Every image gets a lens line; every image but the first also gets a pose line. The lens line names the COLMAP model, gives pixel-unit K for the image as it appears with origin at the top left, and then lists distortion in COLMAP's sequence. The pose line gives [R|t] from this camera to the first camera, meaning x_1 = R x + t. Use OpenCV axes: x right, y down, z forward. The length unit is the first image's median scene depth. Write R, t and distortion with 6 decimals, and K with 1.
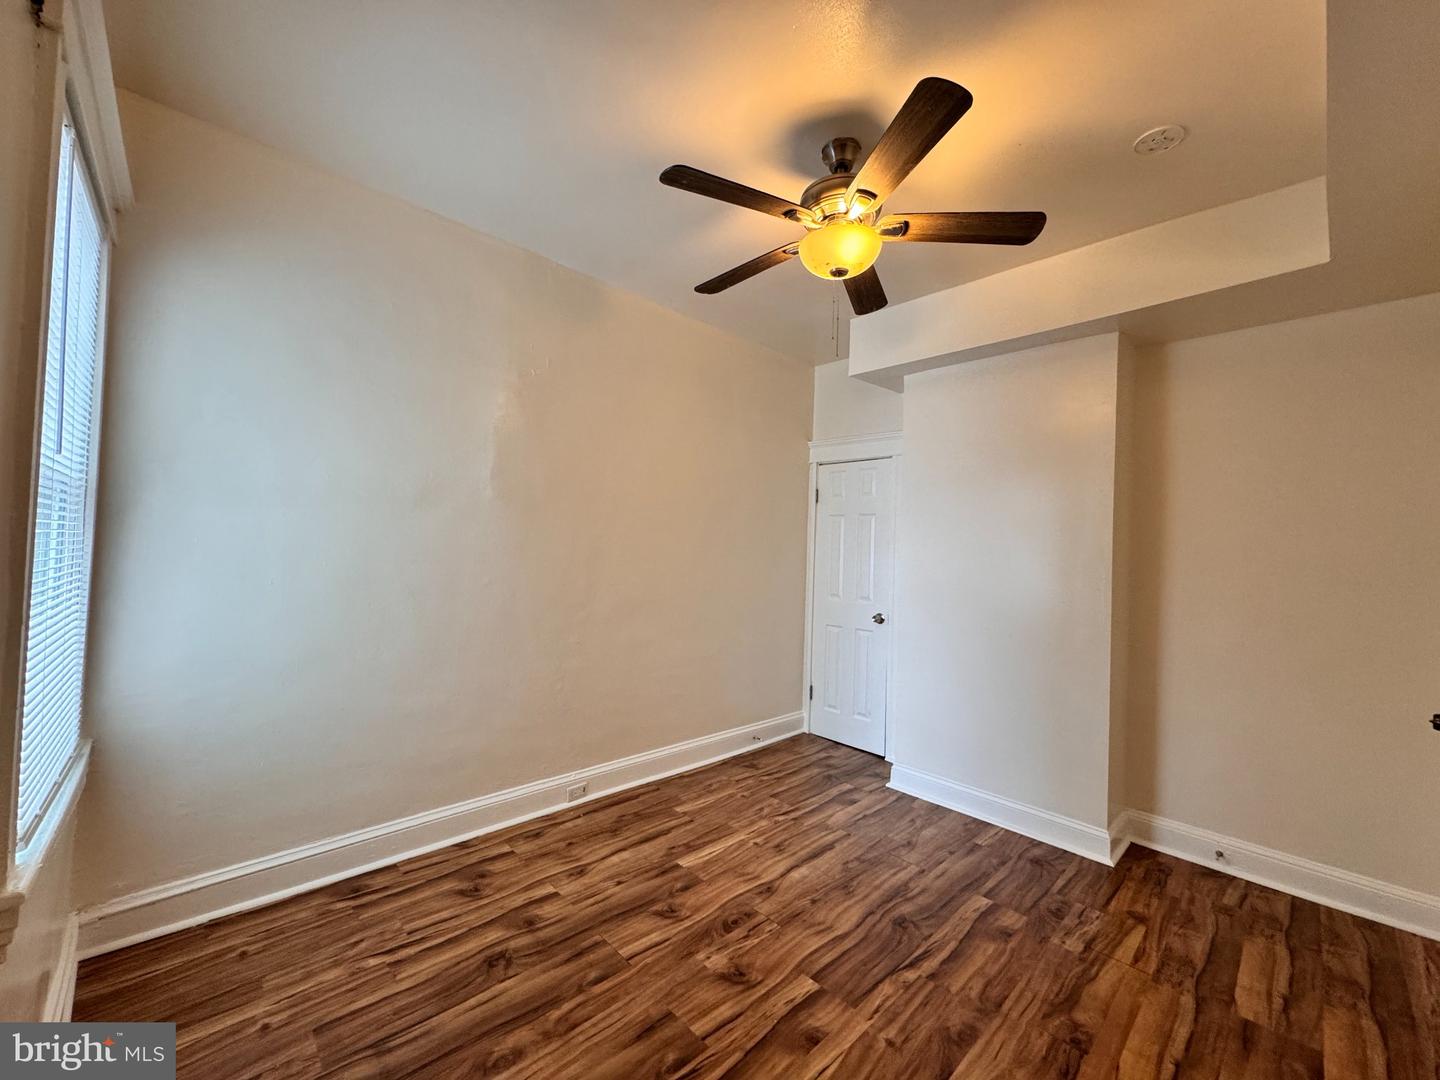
lens RADIAL K [[572.6, 0, 729.9], [0, 572.6, 546.0], [0, 0, 1]] dist [-0.003727, 0.000272]
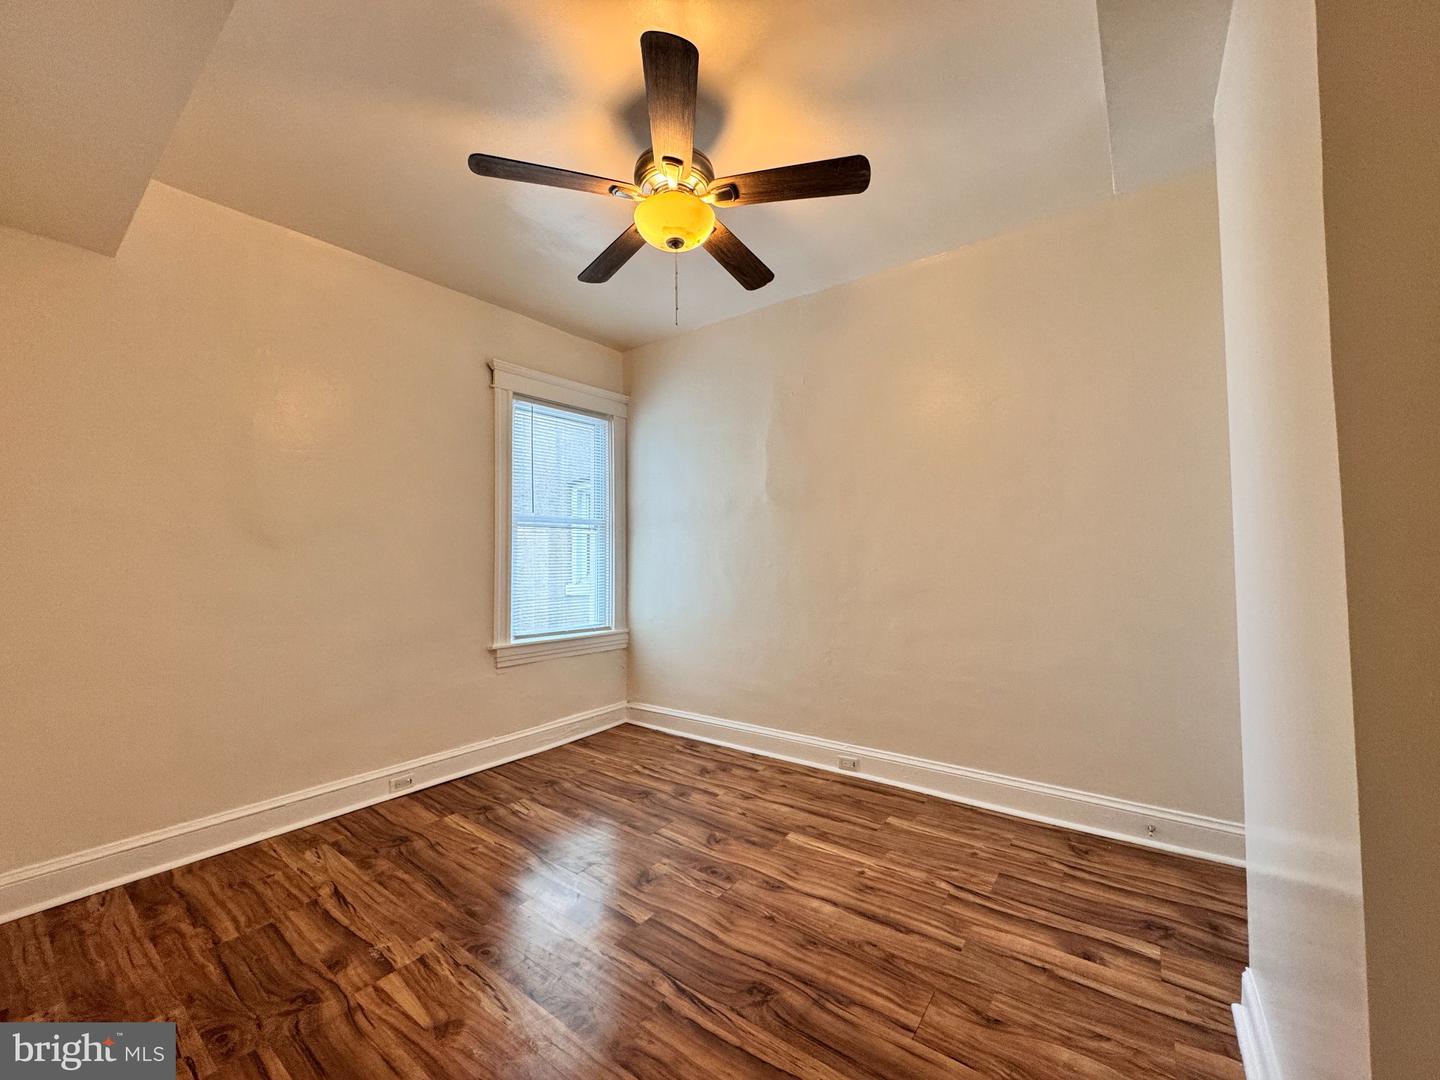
lens RADIAL K [[572.6, 0, 710.0], [0, 572.6, 547.5], [0, 0, 1]] dist [-0.003727, 0.000272]
pose [[0.149321, -0.049232, -0.987562, 0.920851], [0.023261, 0.998658, -0.046268, 0.084461], [0.988515, -0.016063, 0.150265, 0.707556]]
